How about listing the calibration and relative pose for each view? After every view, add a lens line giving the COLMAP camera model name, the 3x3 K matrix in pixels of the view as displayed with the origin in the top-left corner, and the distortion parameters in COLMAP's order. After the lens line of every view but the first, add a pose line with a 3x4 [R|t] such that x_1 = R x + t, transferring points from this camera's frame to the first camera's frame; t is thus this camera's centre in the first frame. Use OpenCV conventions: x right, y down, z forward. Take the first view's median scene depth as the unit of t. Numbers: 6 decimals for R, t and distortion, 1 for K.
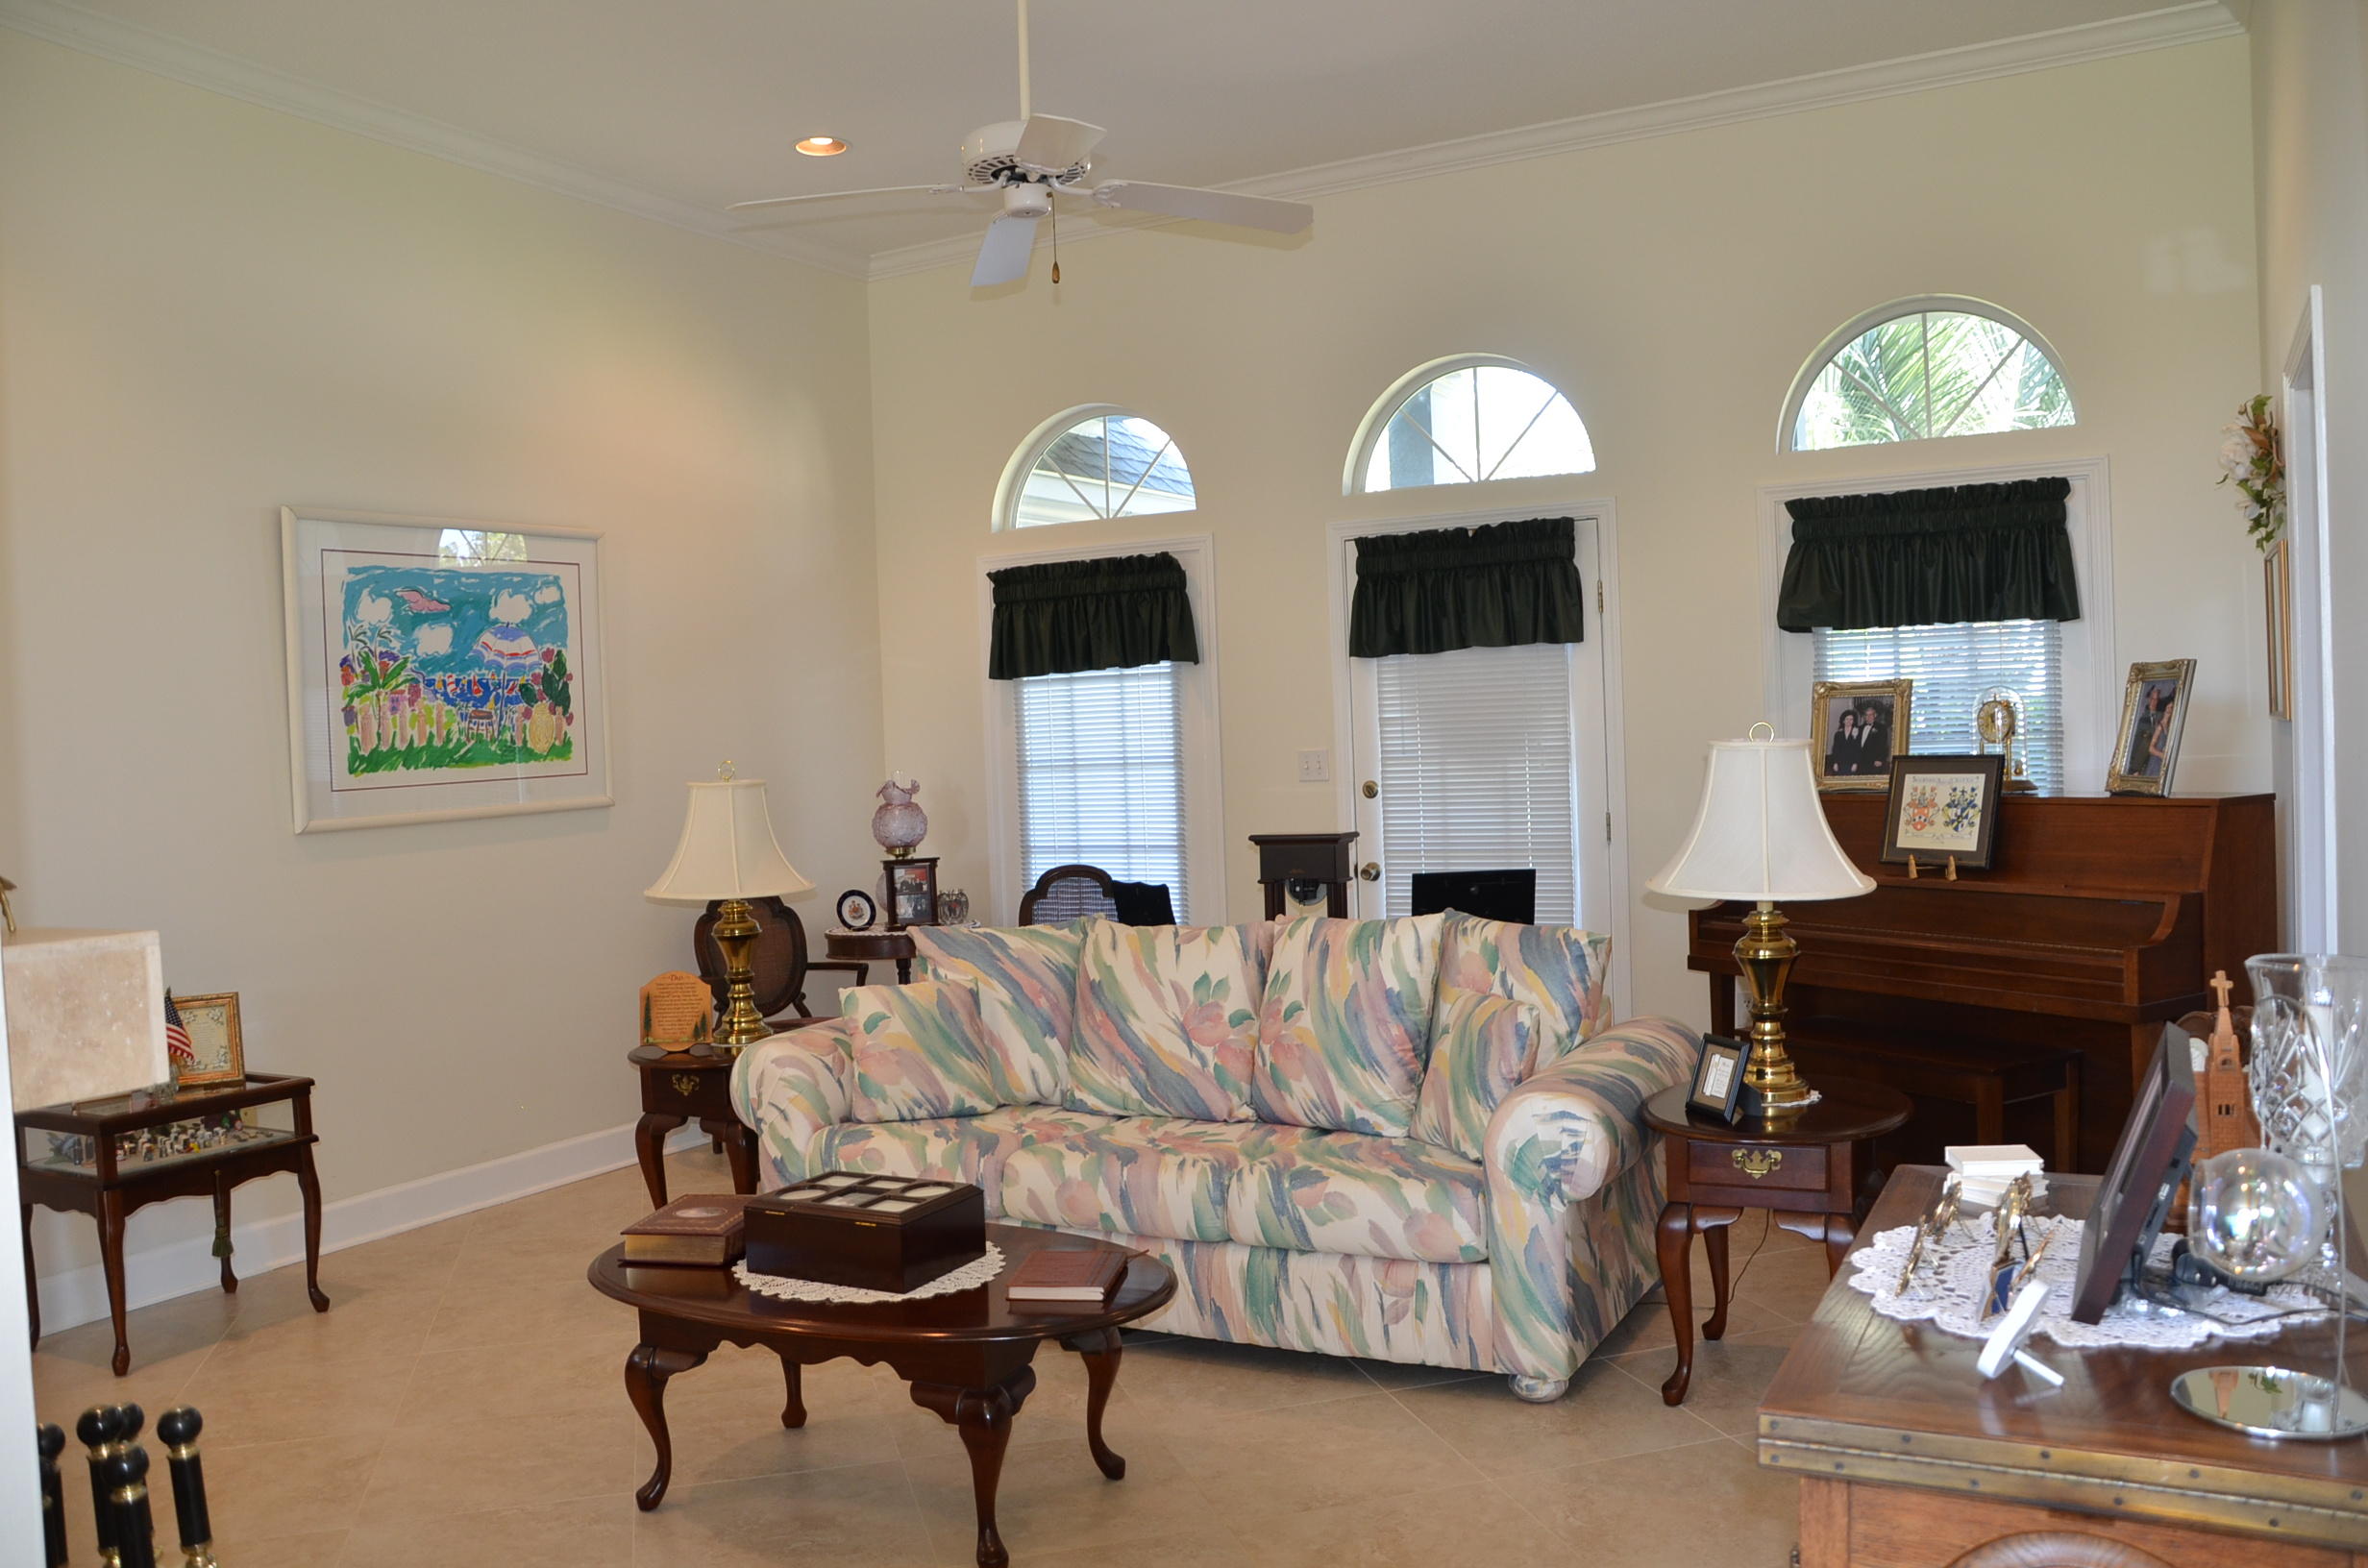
lens RADIAL K [[1857.1, 0, 1212.9], [0, 1857.1, 771.8], [0, 0, 1]] dist [-0.154268, 0.121933]
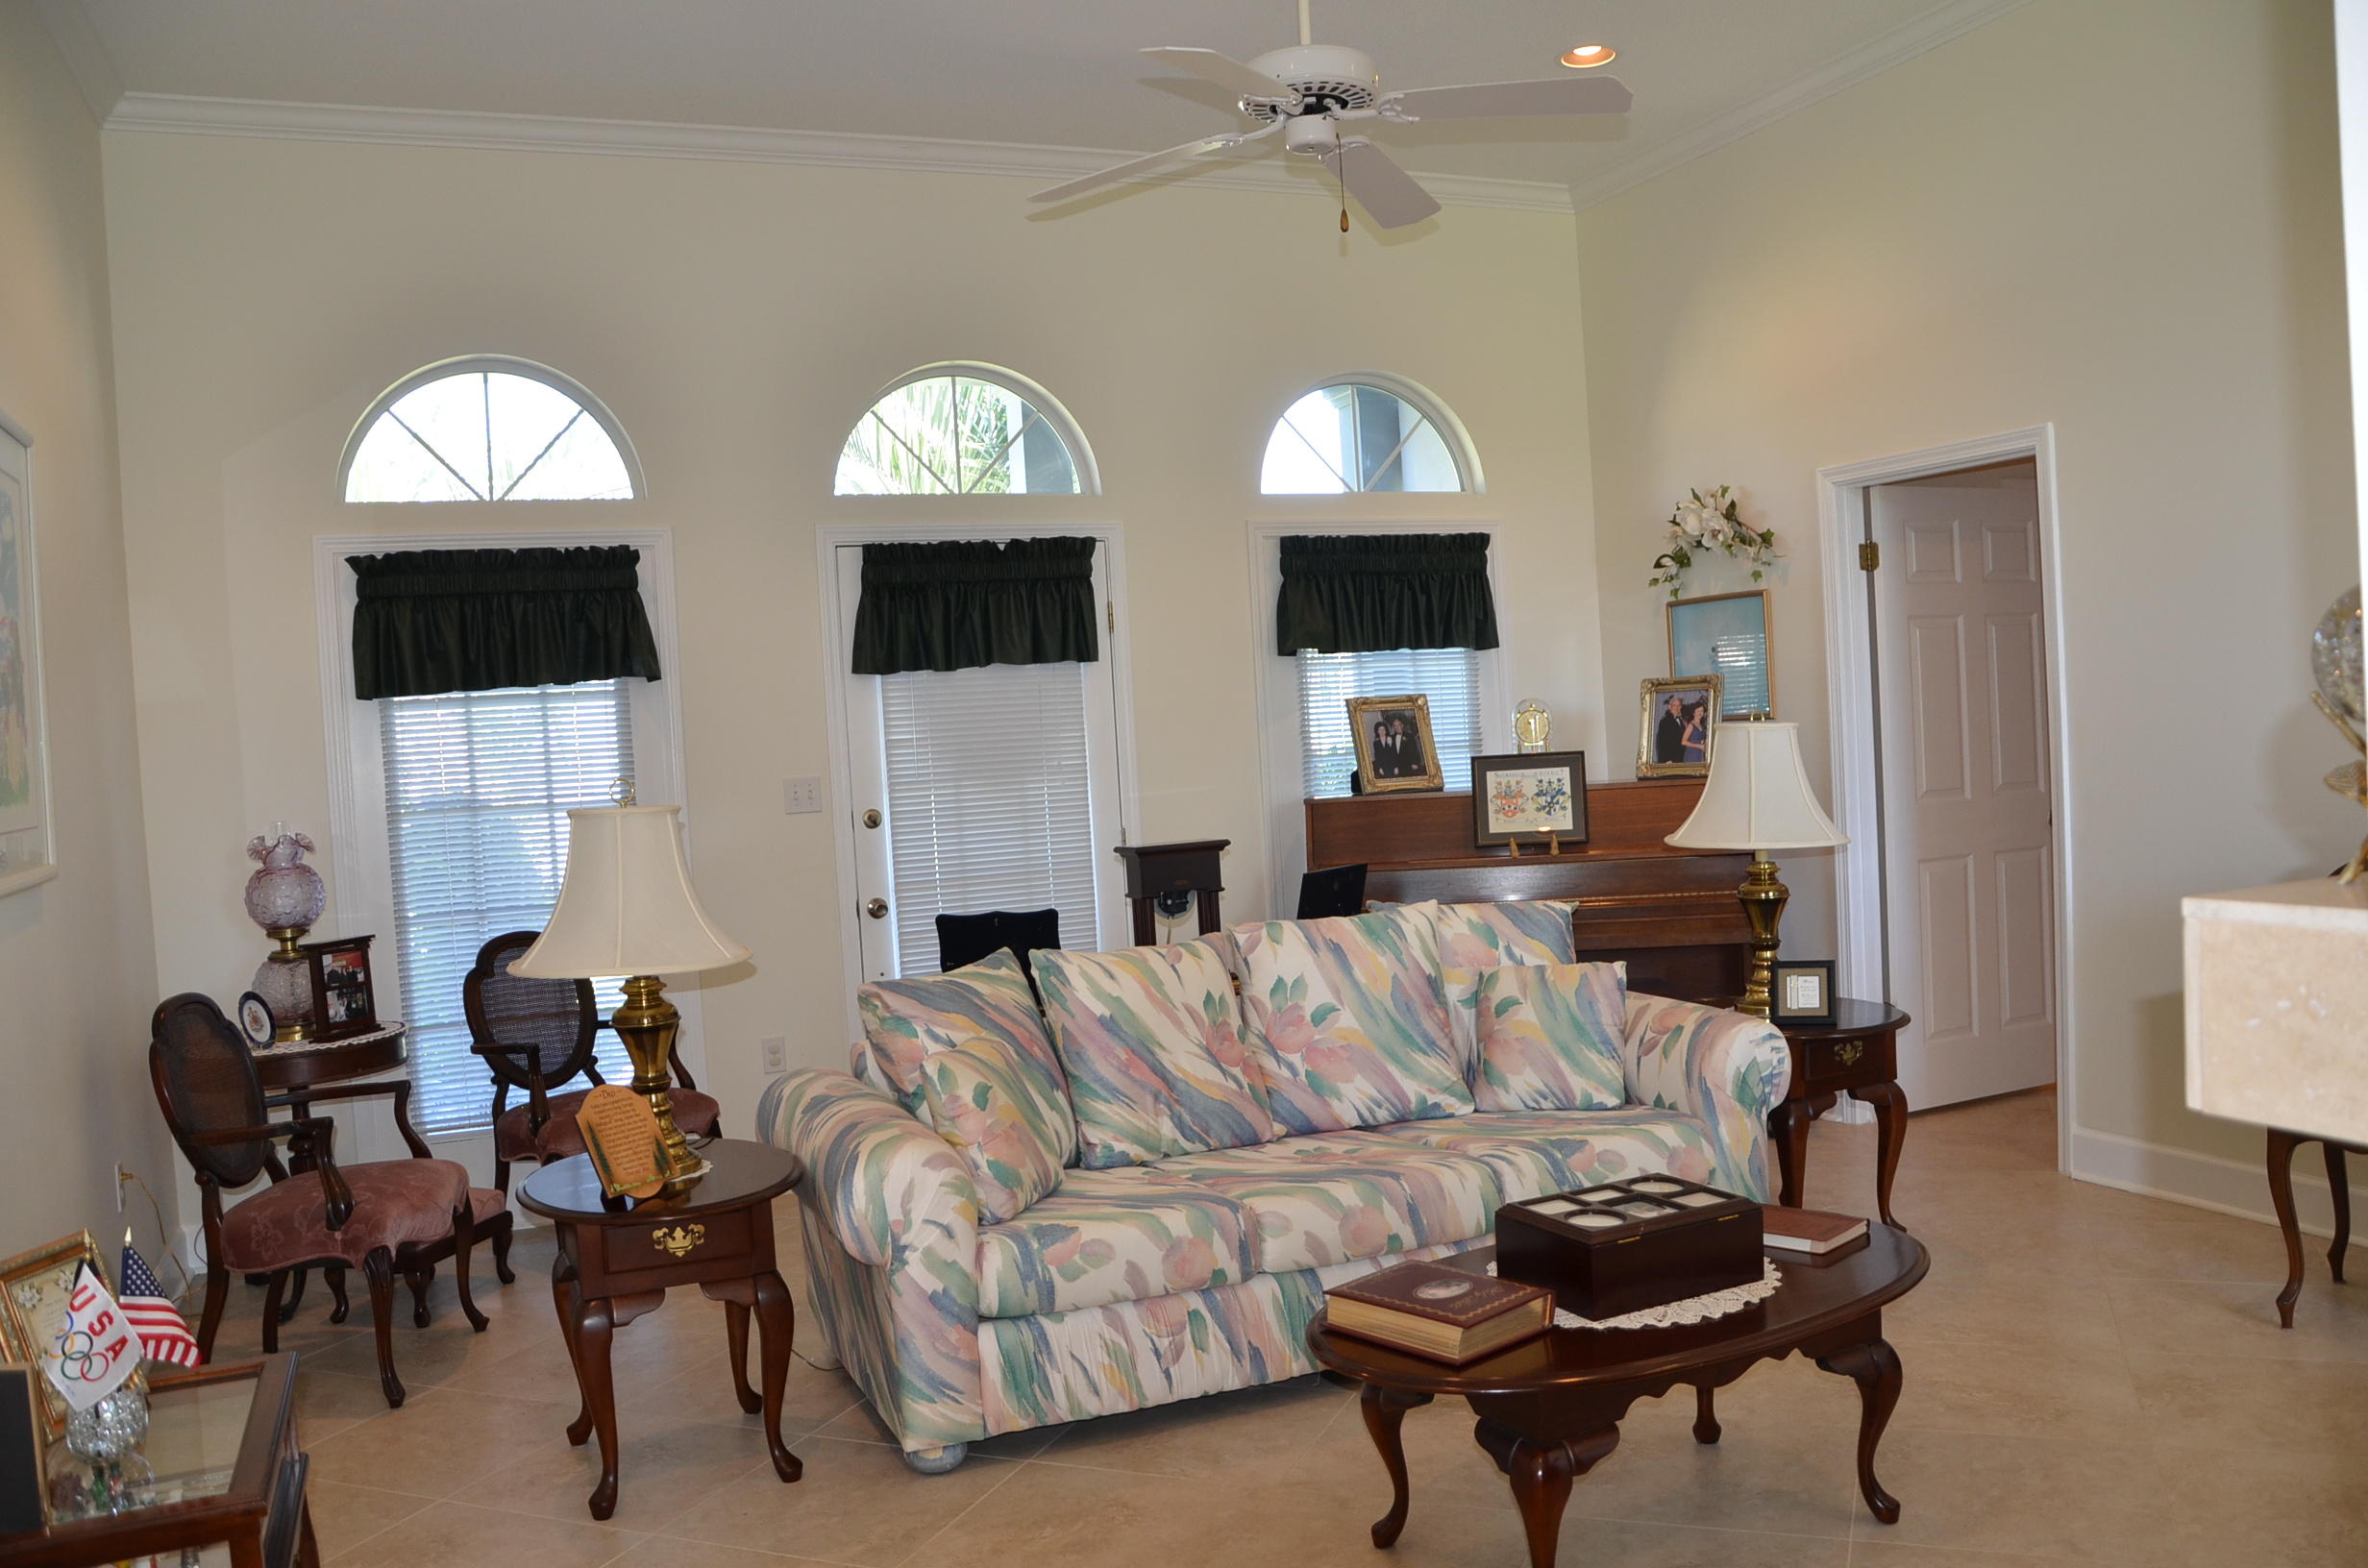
lens RADIAL K [[1857.1, 0, 1201.5], [0, 1857.1, 788.6], [0, 0, 1]] dist [-0.154268, 0.121933]
pose [[0.624150, -0.022982, 0.780967, -0.630770], [0.049347, 0.998731, -0.010048, 0.014280], [-0.779745, 0.044810, 0.624492, 0.362920]]
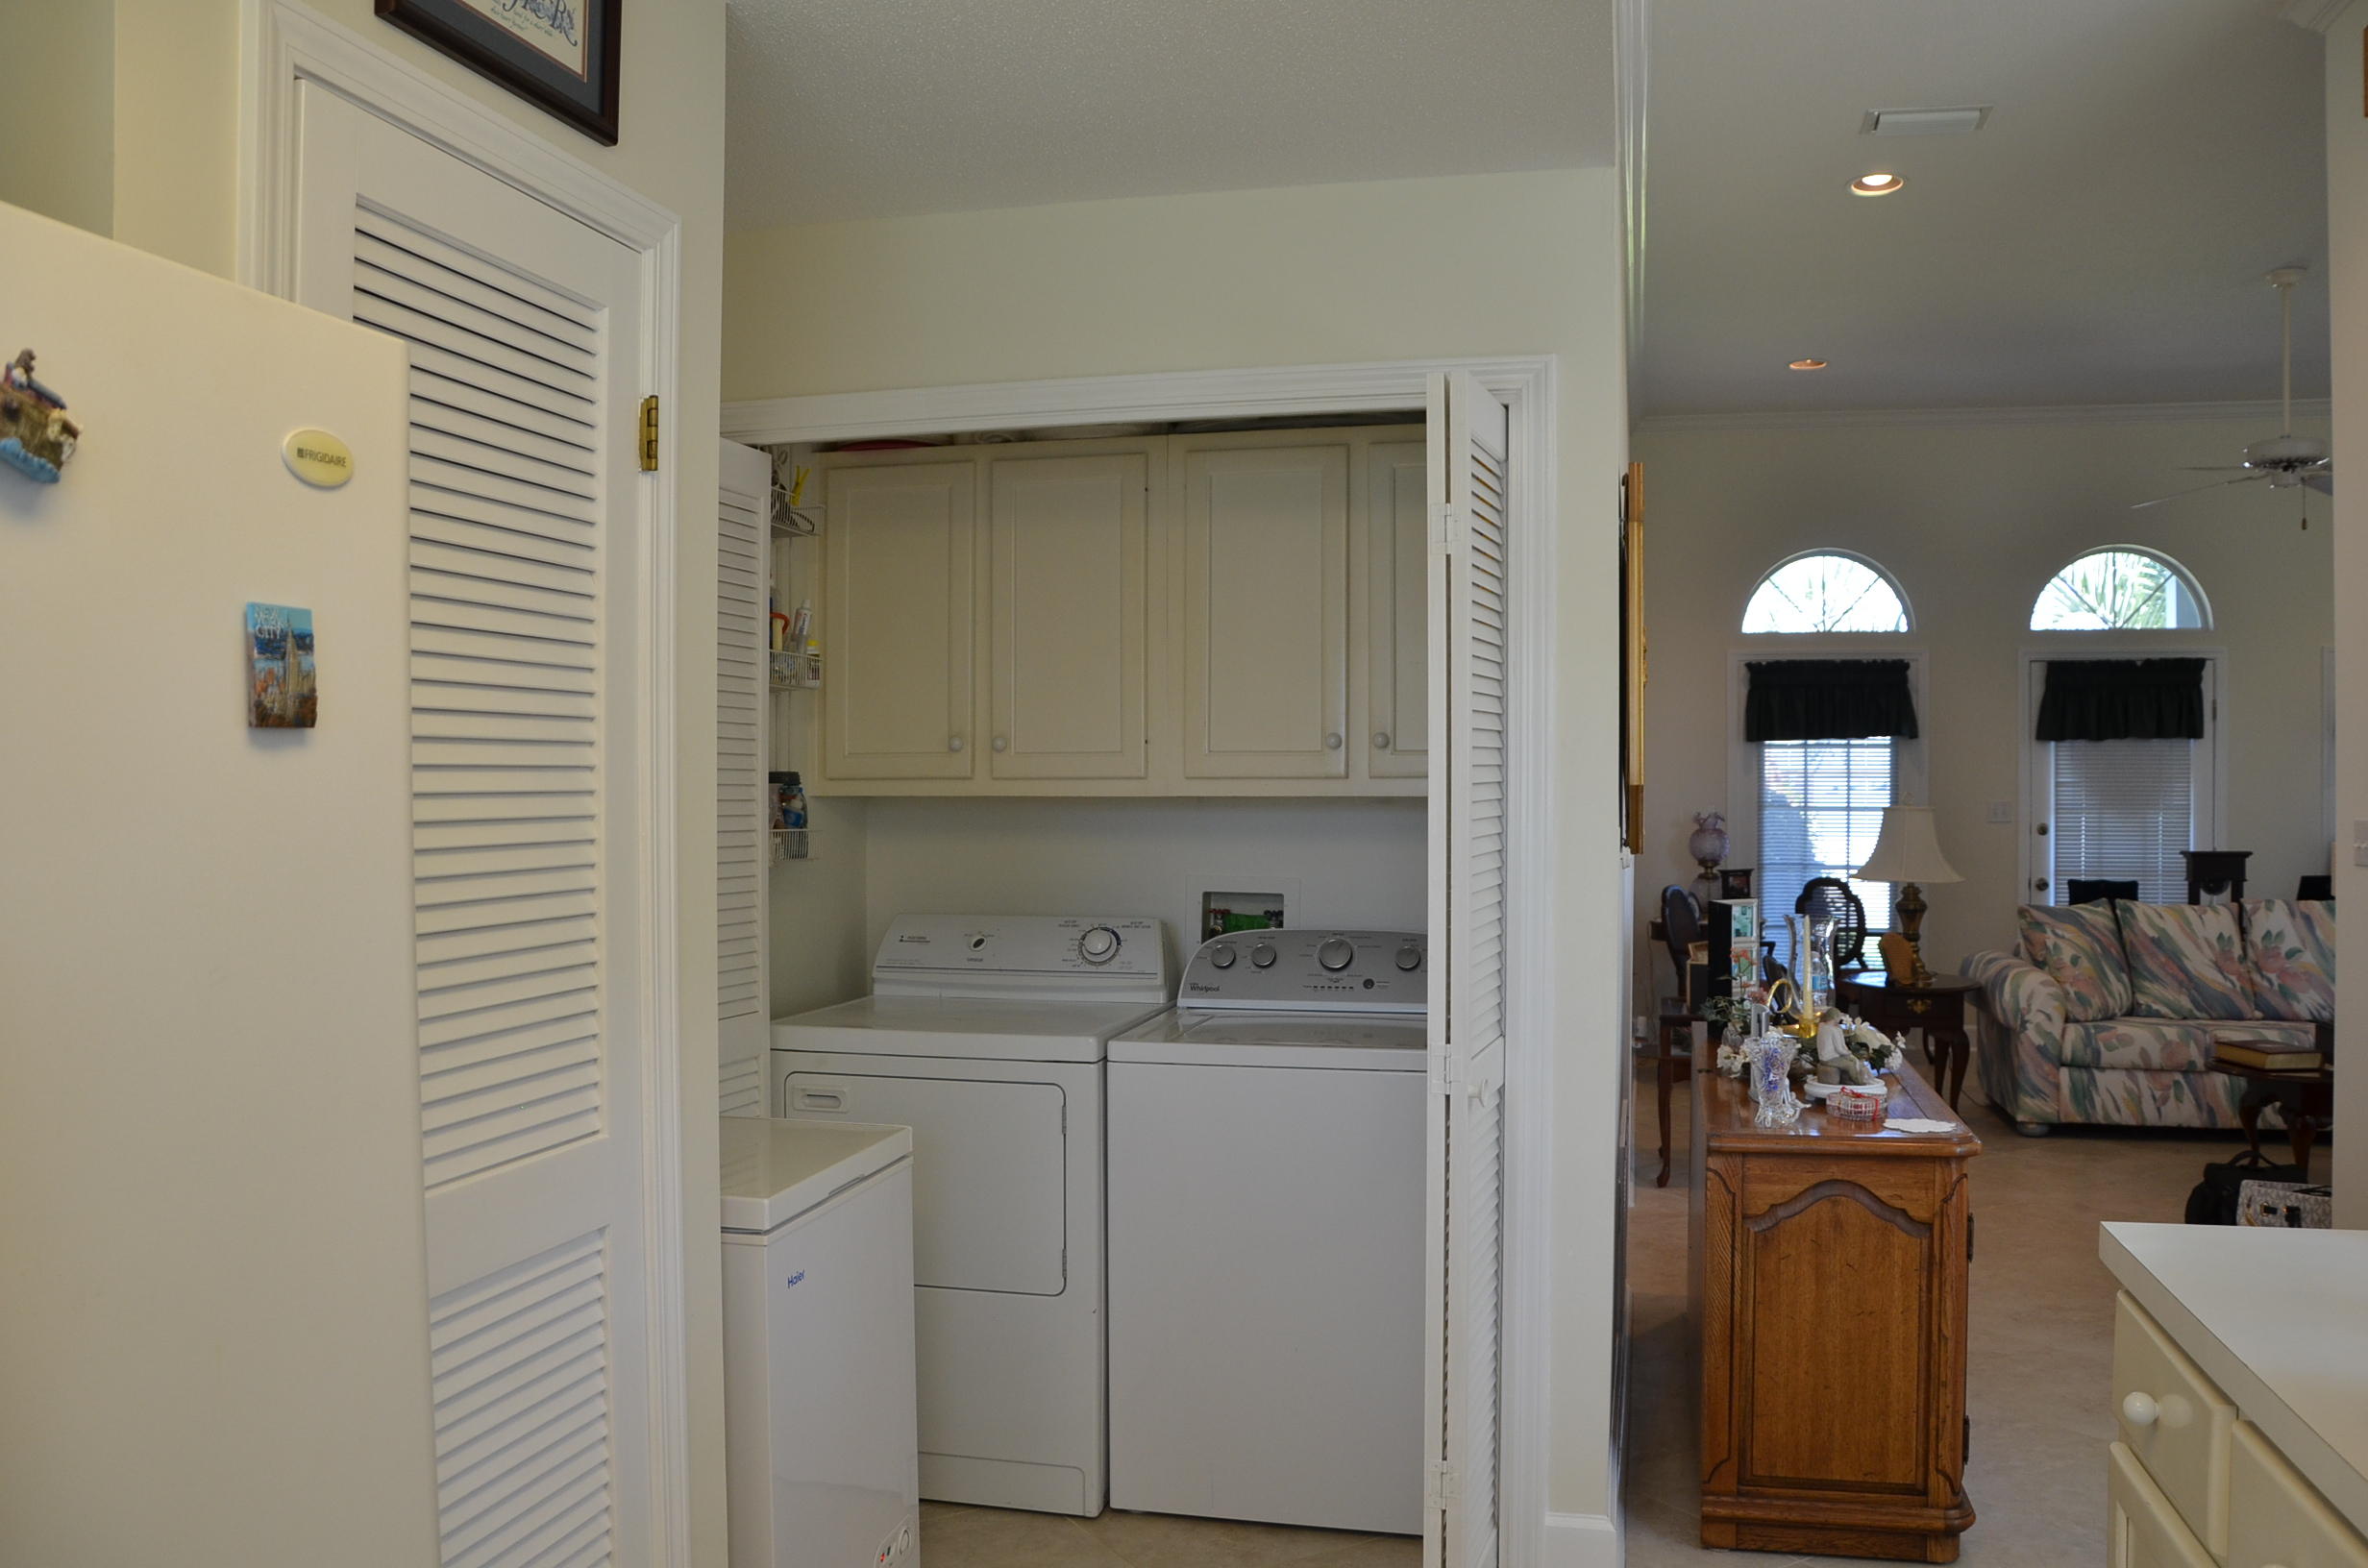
lens RADIAL K [[1857.1, 0, 1198.9], [0, 1857.1, 805.6], [0, 0, 1]] dist [-0.154268, 0.121933]
pose [[0.965649, 0.035720, 0.257384, -1.131311], [-0.032293, 0.999325, -0.017529, 0.045629], [-0.257836, 0.008615, 0.966150, -0.271489]]
